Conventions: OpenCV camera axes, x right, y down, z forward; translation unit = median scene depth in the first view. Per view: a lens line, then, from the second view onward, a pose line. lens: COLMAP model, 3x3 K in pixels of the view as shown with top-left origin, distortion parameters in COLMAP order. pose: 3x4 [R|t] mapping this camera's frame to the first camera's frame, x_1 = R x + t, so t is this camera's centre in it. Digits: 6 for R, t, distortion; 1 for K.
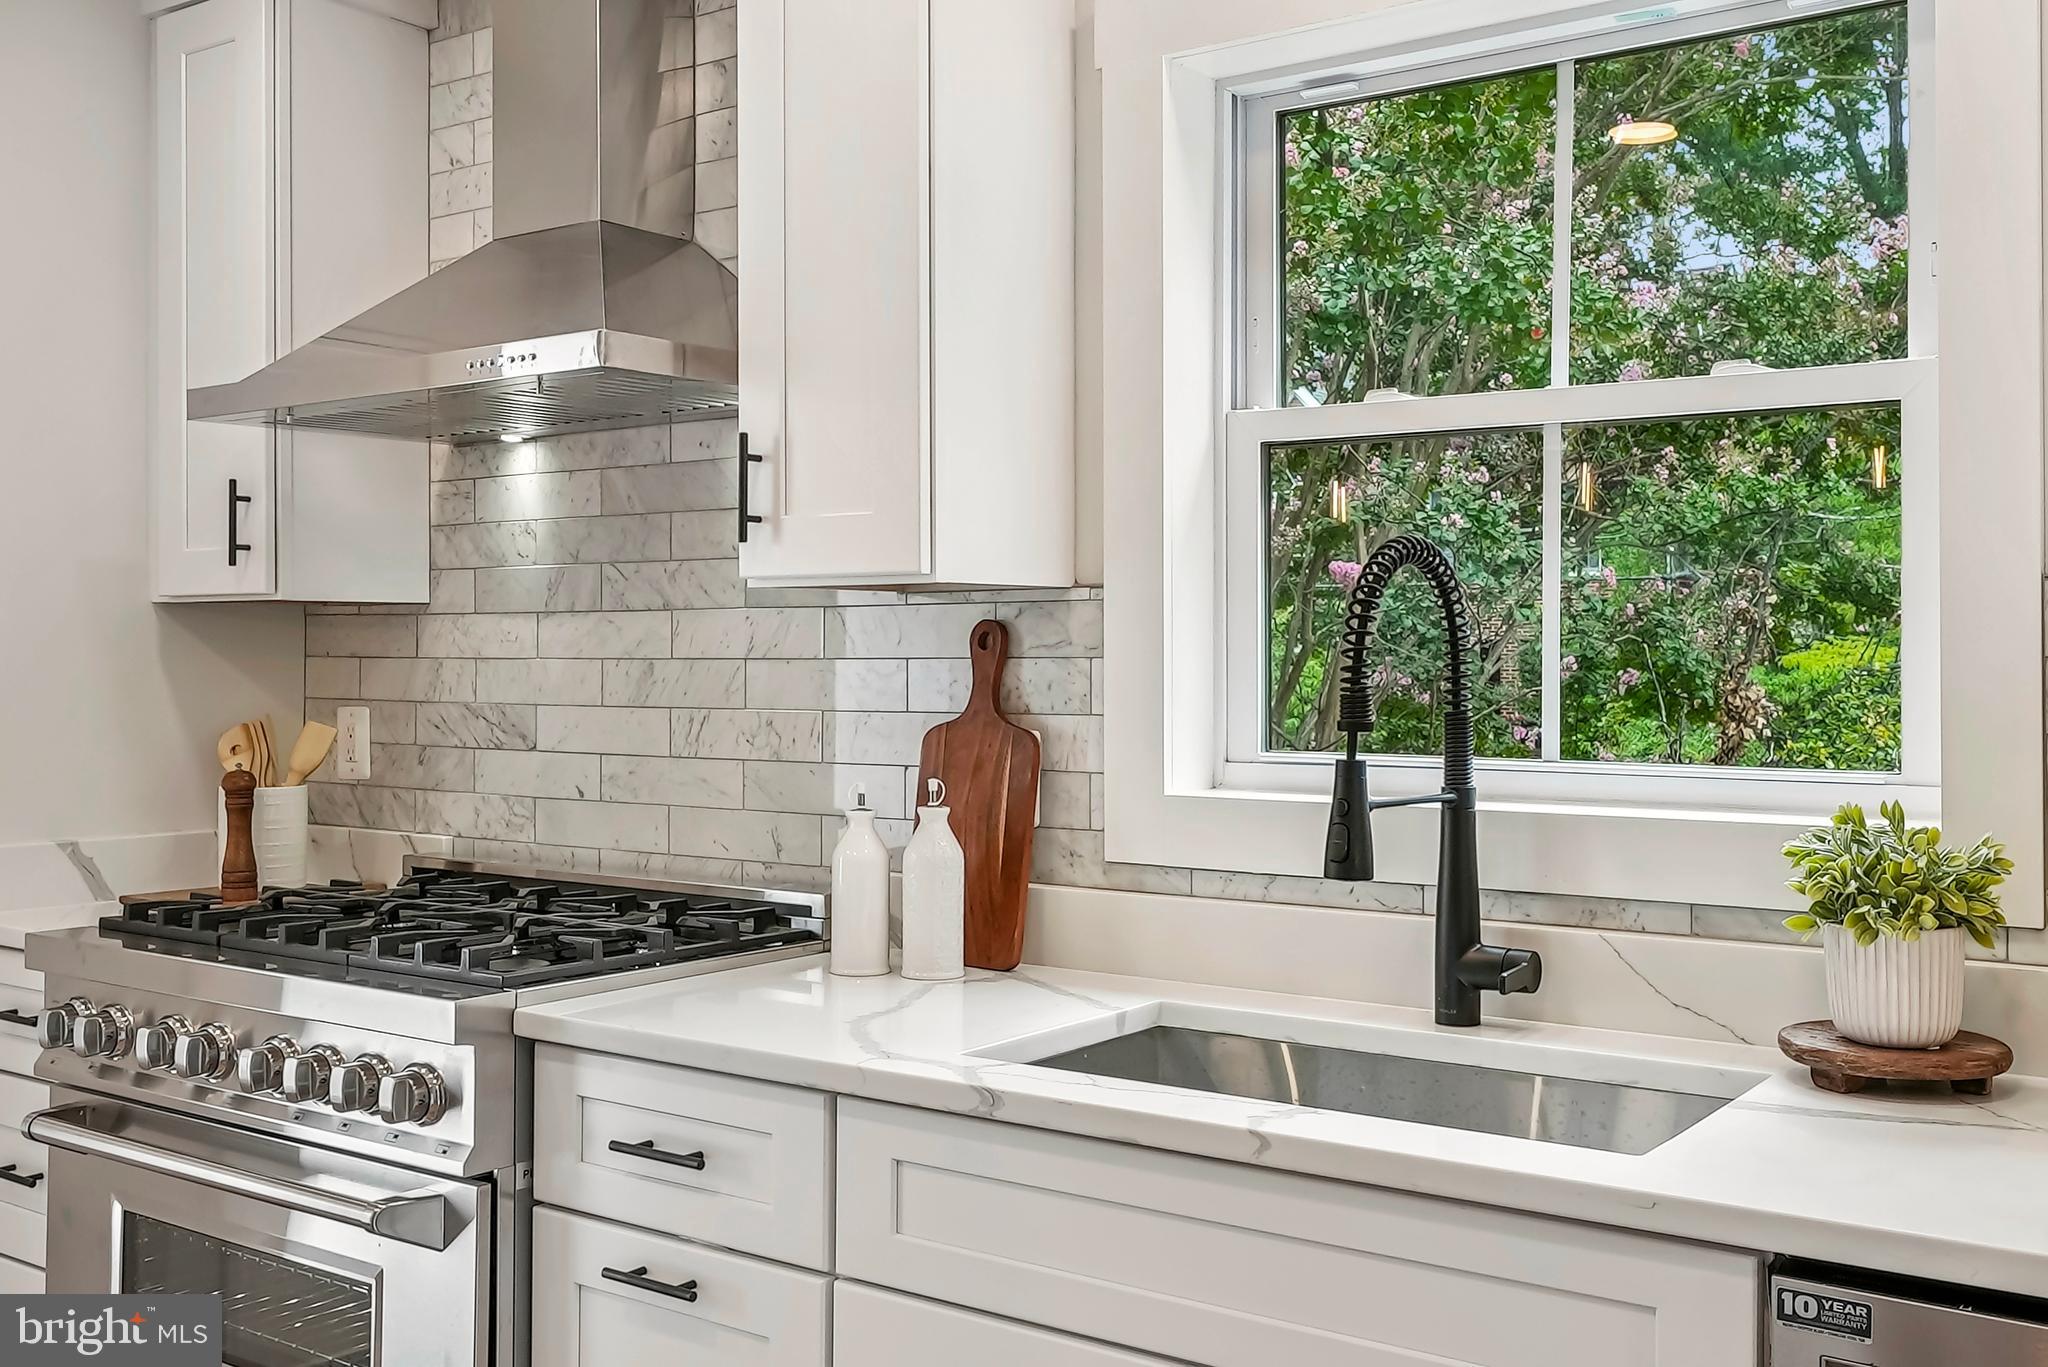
lens RADIAL K [[1938.2, 0, 988.3], [0, 1938.2, 646.2], [0, 0, 1]] dist [-0.006689, 0.000000]
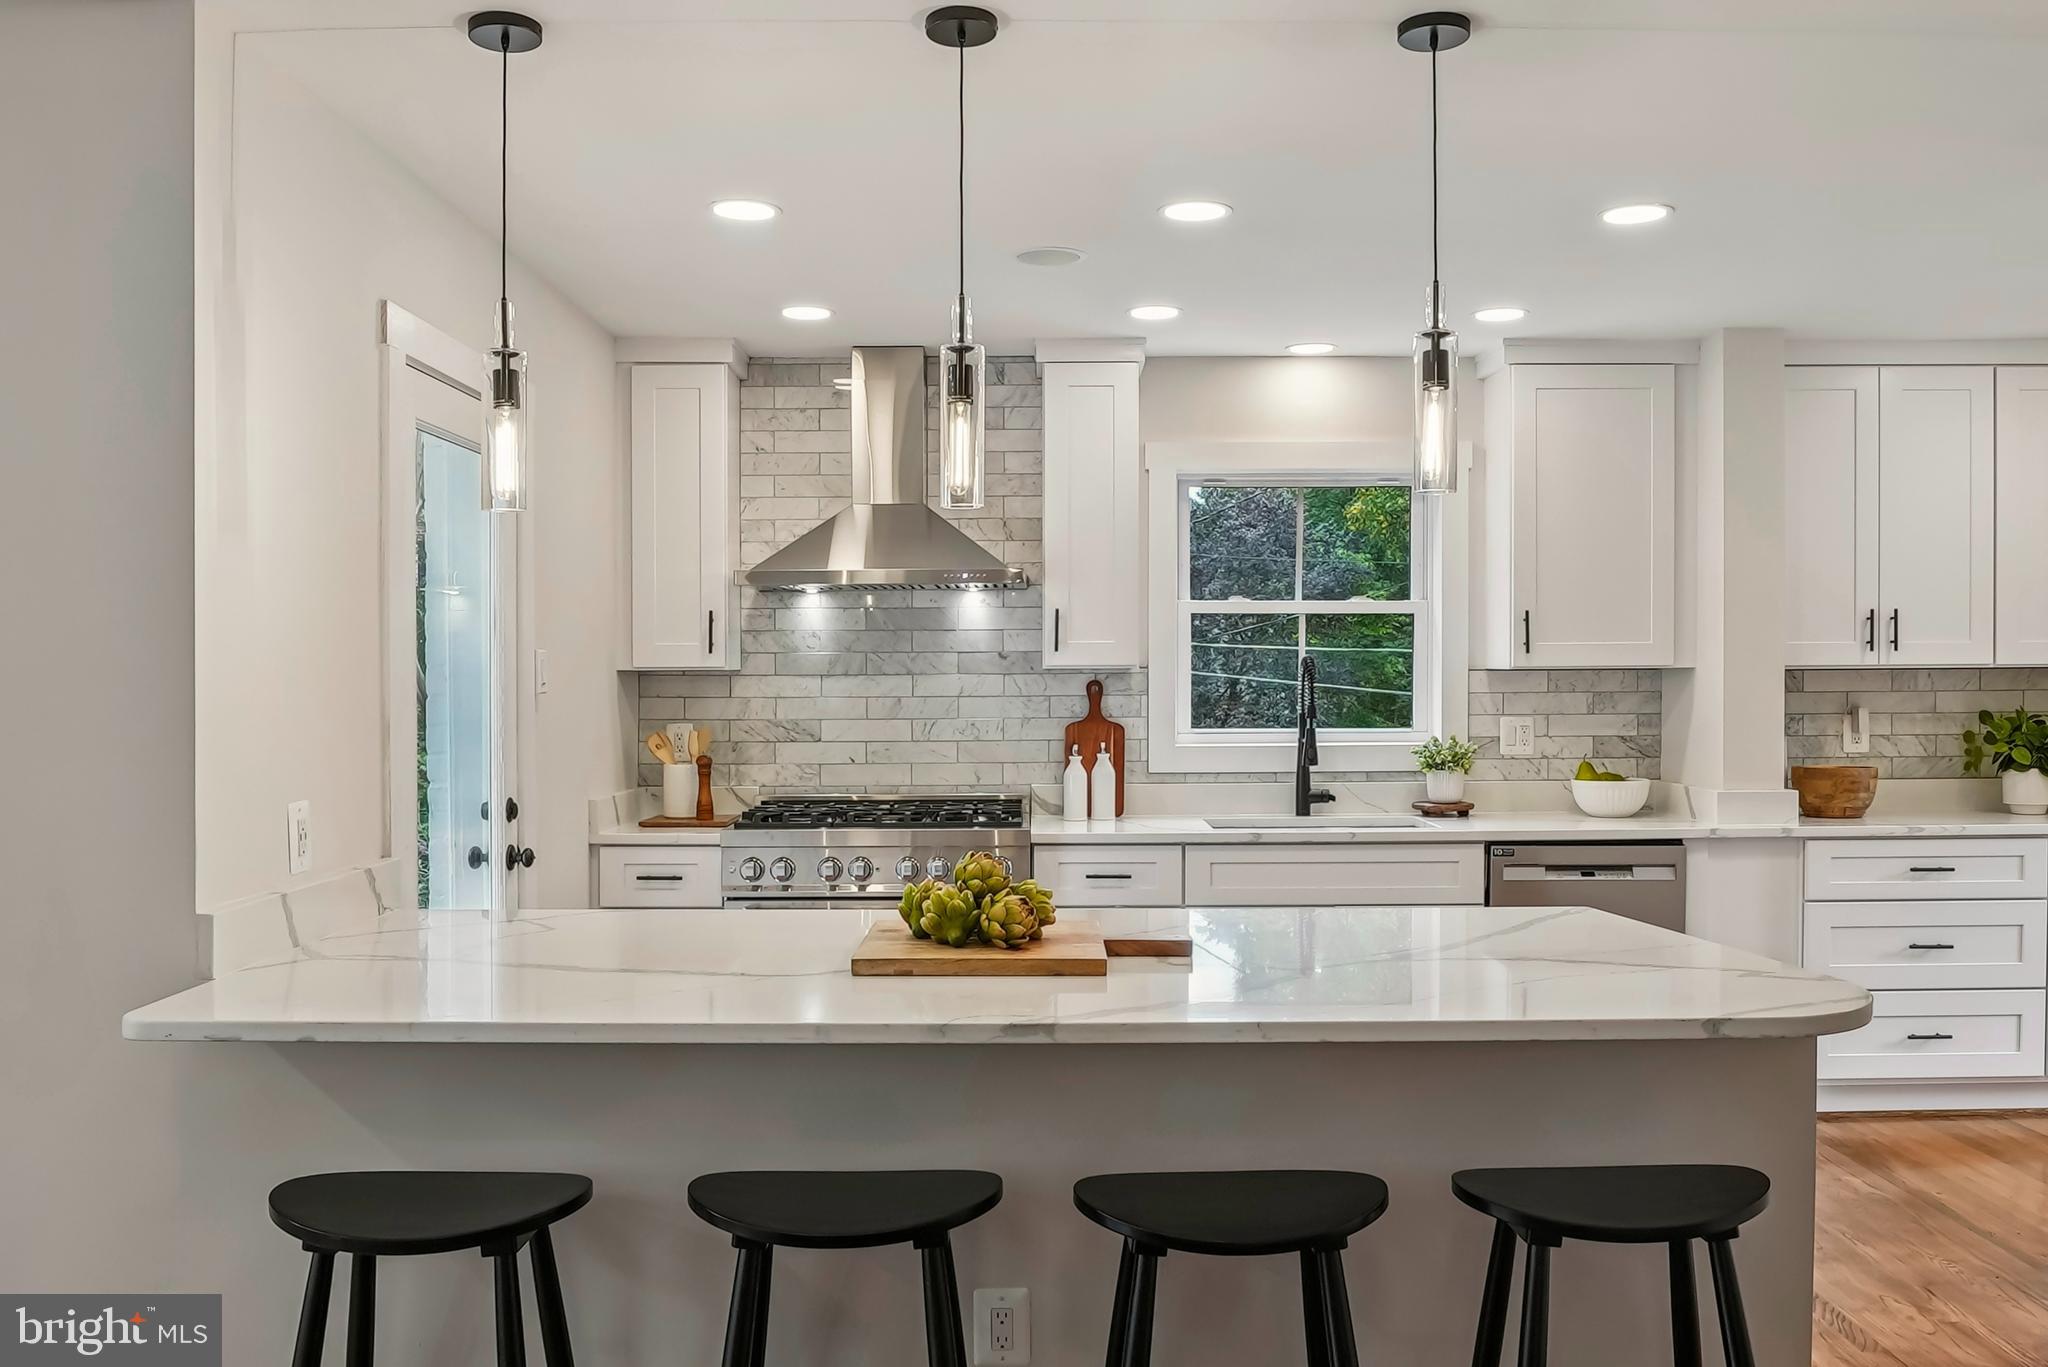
lens RADIAL K [[1635.4, 0, 995.3], [0, 1635.4, 716.8], [0, 0, 1]] dist [-0.032934, -0.012989]
pose [[0.820712, -0.020297, 0.570982, -1.322125], [0.003218, 0.999517, 0.030905, -0.032344], [-0.571333, -0.023527, 0.820381, -0.669656]]
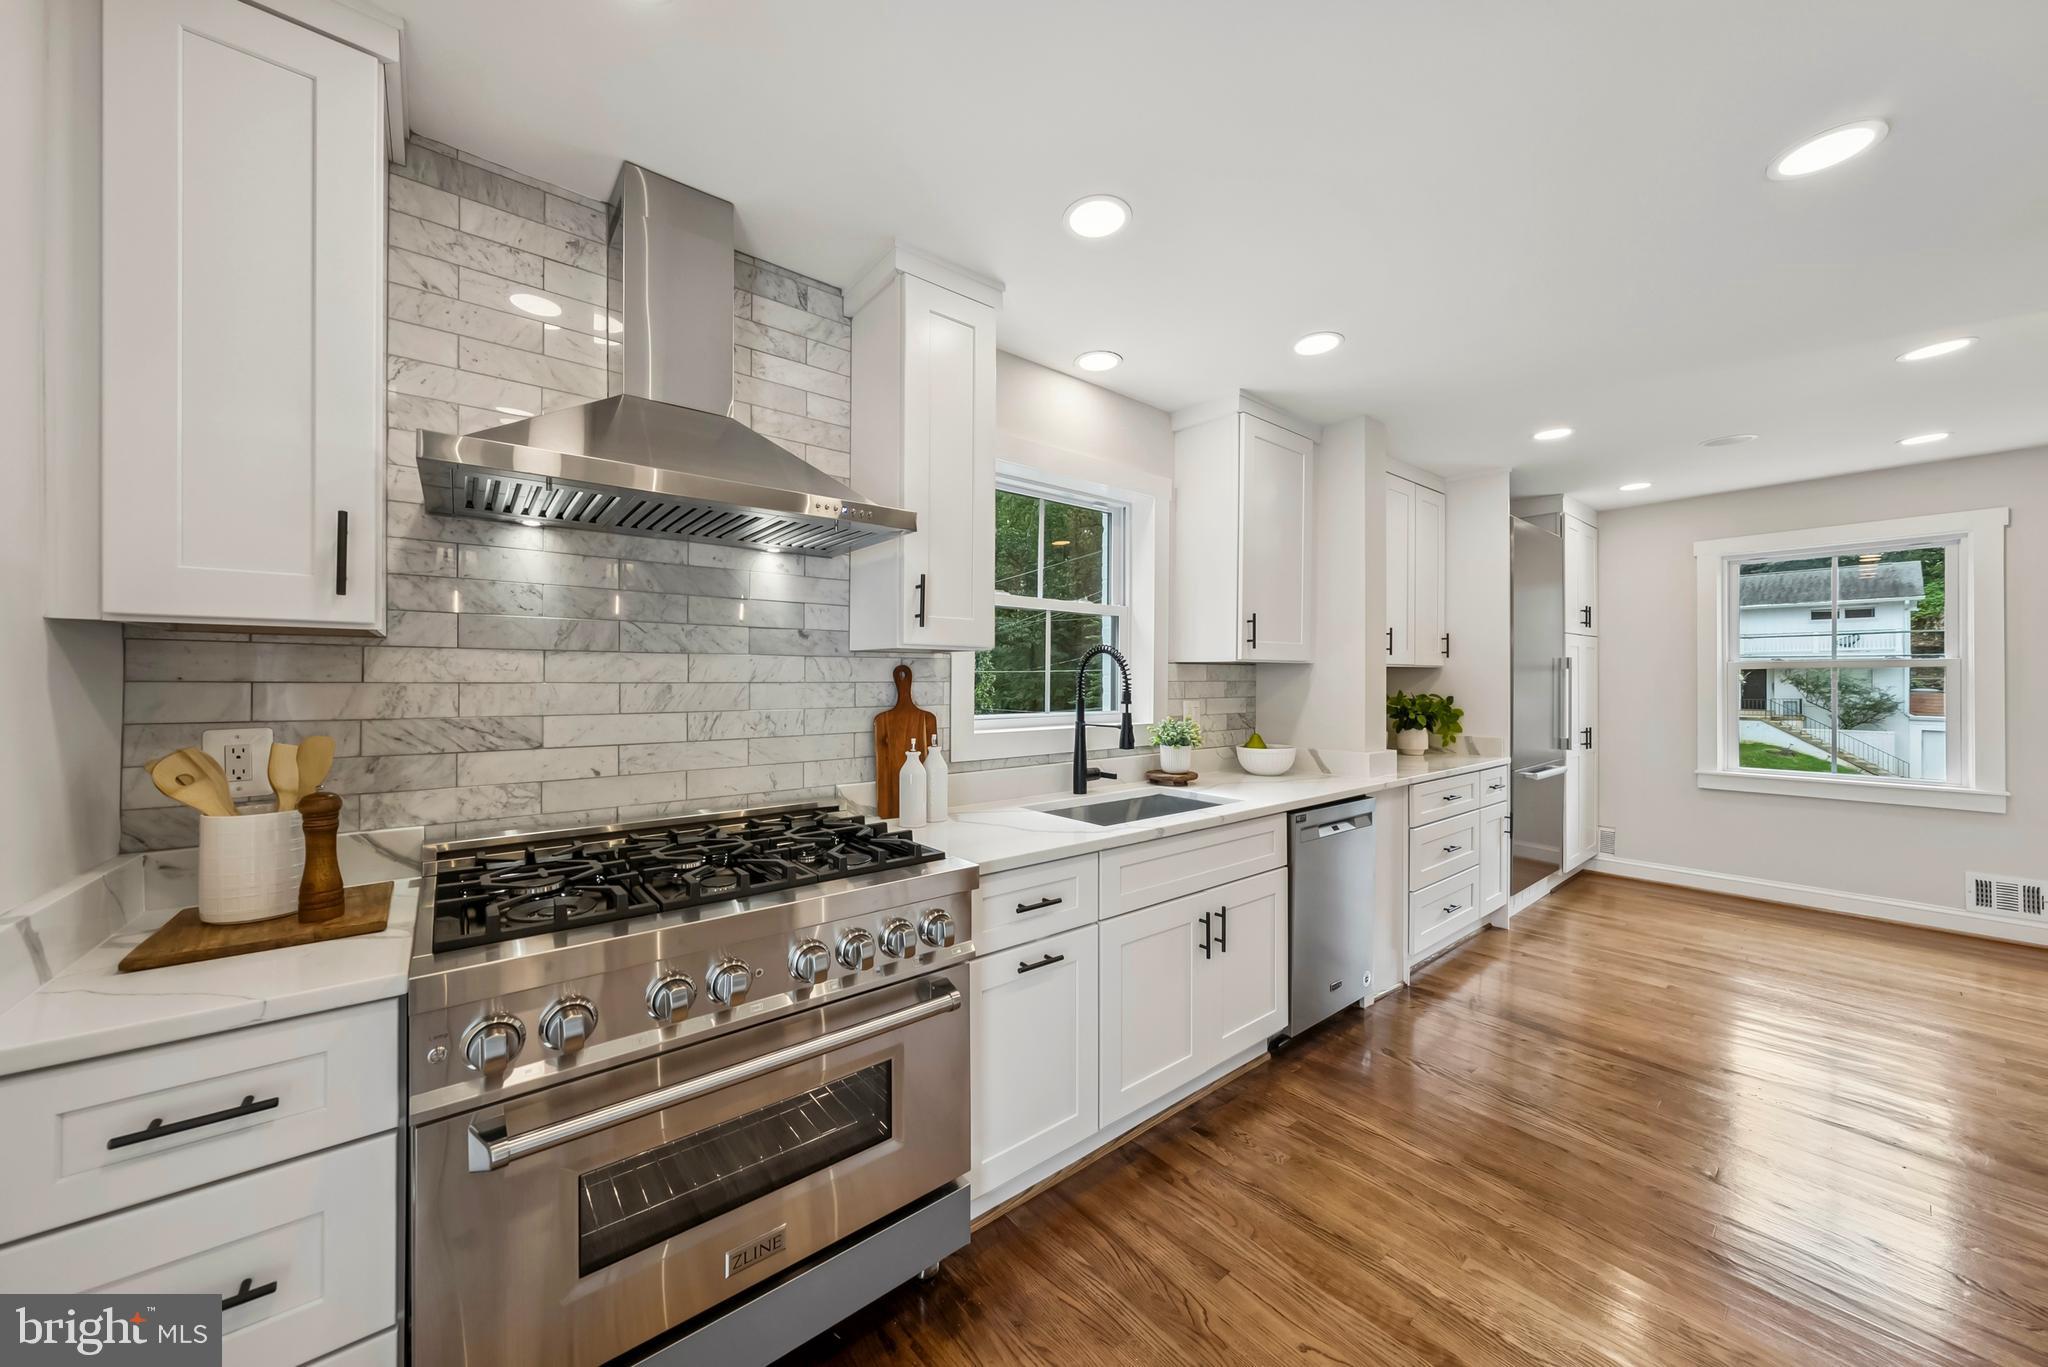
lens RADIAL K [[704.7, 0, 1006.3], [0, 704.7, 684.2], [0, 0, 1]] dist [-0.005000, -0.000206]
pose [[0.274560, -0.005513, 0.961554, -0.770928], [-0.006149, 0.999953, 0.007489, 0.001777], [-0.961550, -0.007969, 0.274513, 0.655888]]
